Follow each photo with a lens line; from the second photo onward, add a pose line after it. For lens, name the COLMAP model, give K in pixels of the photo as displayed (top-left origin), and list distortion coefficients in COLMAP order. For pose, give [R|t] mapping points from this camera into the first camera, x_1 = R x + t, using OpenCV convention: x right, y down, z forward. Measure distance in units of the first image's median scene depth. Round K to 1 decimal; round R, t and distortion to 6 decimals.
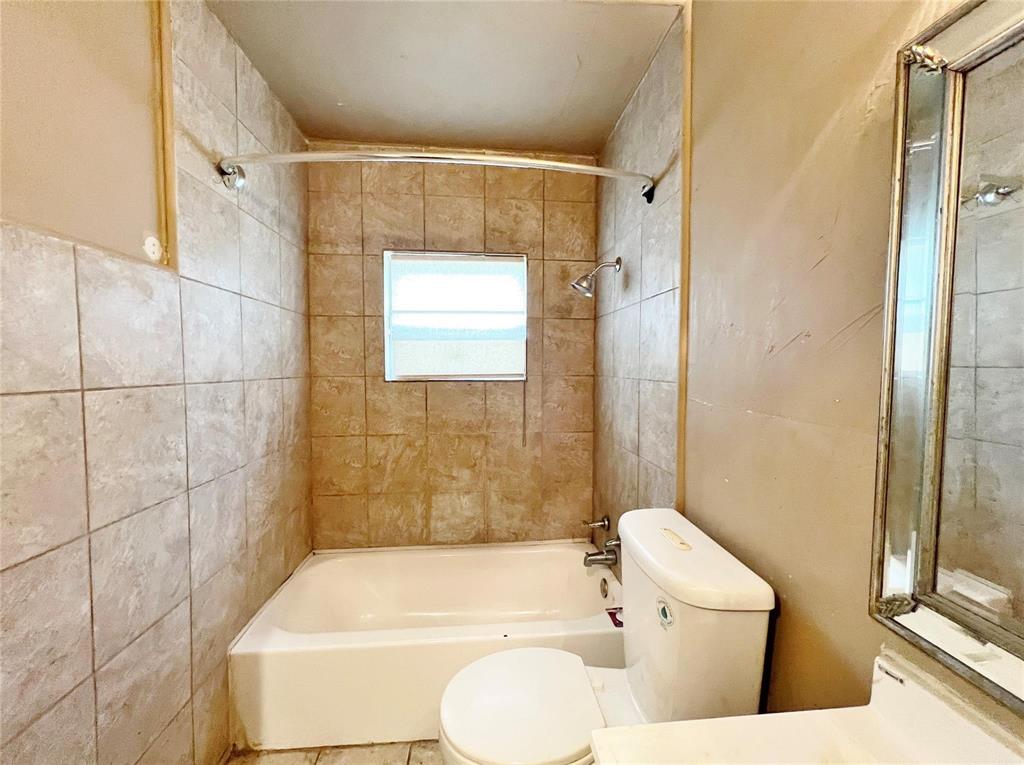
lens RADIAL K [[413.8, 0, 512.0], [0, 413.8, 382.5], [0, 0, 1]] dist [-0.001403, 0.000115]
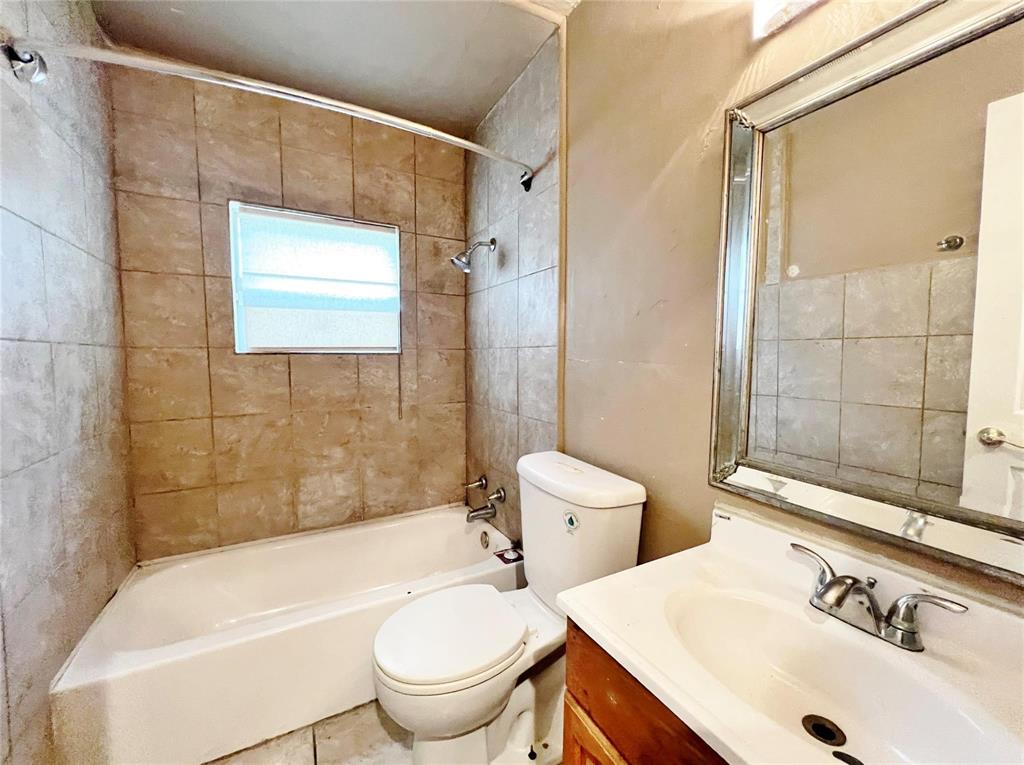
lens RADIAL K [[413.3, 0, 515.5], [0, 413.3, 382.7], [0, 0, 1]] dist [-0.000865, 0.000258]
pose [[0.915392, -0.026712, 0.401677, -0.131419], [0.016274, 0.999436, 0.029376, 0.046482], [-0.402235, -0.020354, 0.915310, -0.032392]]
